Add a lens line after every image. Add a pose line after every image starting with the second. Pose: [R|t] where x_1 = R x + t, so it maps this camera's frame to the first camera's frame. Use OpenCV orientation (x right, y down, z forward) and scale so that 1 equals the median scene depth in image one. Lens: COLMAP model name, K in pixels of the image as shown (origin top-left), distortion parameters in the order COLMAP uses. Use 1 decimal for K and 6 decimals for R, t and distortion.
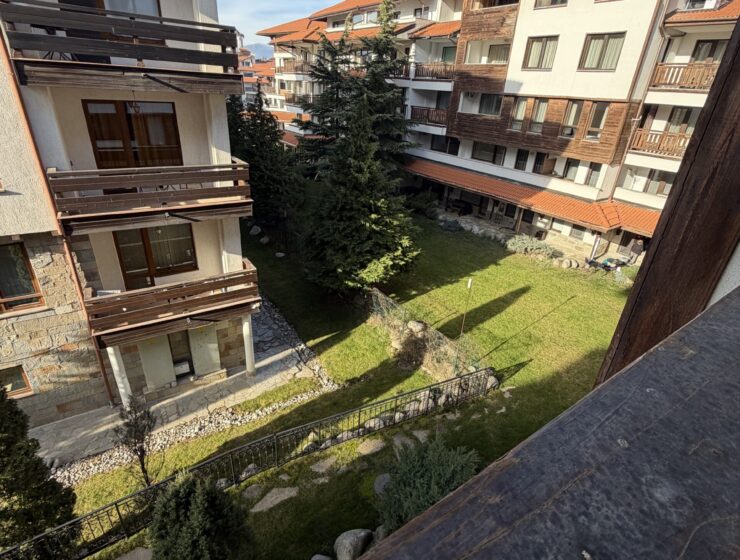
lens RADIAL K [[387.0, 0, 366.4], [0, 387.0, 277.7], [0, 0, 1]] dist [0.003369, -0.001555]
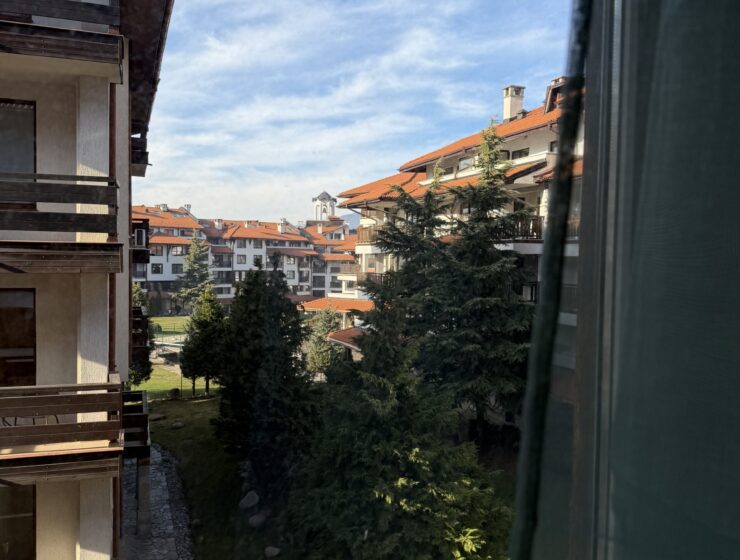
lens RADIAL K [[676.7, 0, 362.8], [0, 676.7, 278.9], [0, 0, 1]] dist [0.062507, 0.000000]
pose [[0.969374, -0.035770, -0.242971, 0.193002], [-0.069818, 0.908379, -0.412278, -0.029892], [0.235457, 0.416615, 0.878061, 0.095484]]
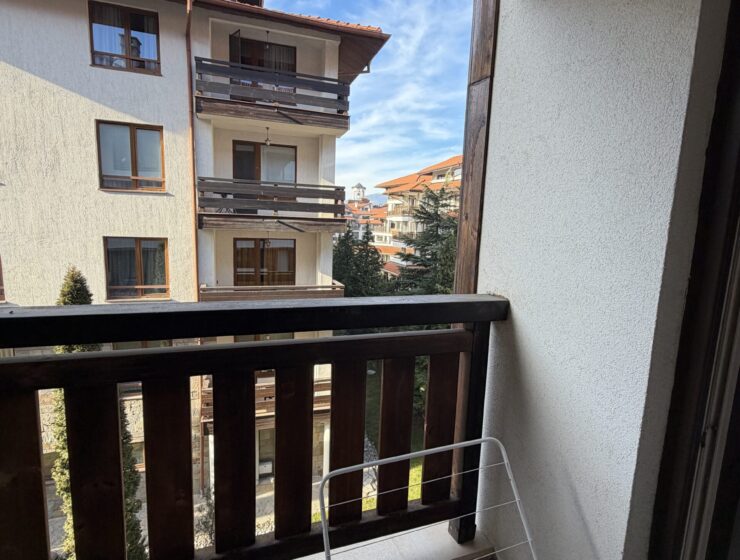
lens RADIAL K [[387.0, 0, 367.6], [0, 387.0, 279.0], [0, 0, 1]] dist [0.003369, -0.001555]
pose [[0.965458, 0.016668, -0.260024, 0.051362], [-0.097975, 0.947937, -0.303013, 0.029169], [0.241435, 0.318022, 0.916827, -0.060068]]
